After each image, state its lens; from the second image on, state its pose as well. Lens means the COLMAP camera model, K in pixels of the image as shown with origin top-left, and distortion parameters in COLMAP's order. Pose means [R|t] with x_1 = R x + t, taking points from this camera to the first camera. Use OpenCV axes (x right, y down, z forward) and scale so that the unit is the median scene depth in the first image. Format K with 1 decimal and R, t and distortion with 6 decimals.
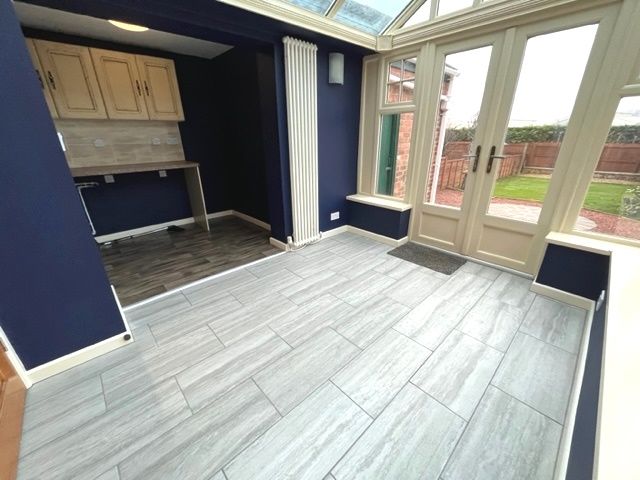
lens RADIAL K [[259.4, 0, 321.5], [0, 259.4, 240.4], [0, 0, 1]] dist [-0.002956, 0.000421]
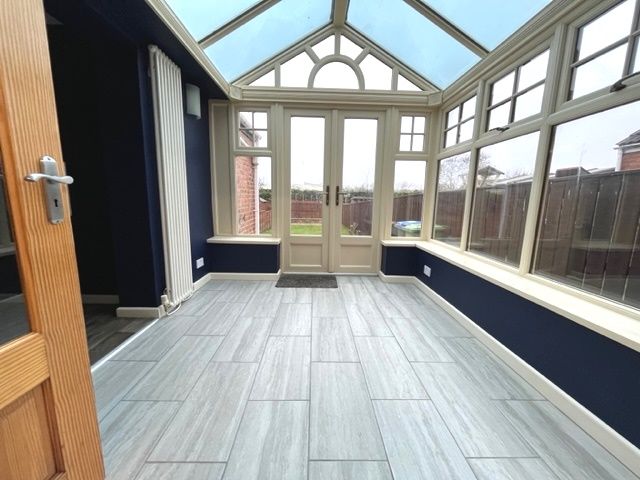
lens RADIAL K [[259.4, 0, 319.6], [0, 259.4, 240.0], [0, 0, 1]] dist [-0.002956, 0.000421]
pose [[0.666983, -0.095286, 0.738955, -0.397916], [0.251231, 0.962468, -0.102655, 0.023612], [-0.701439, 0.254118, 0.665888, 0.209721]]
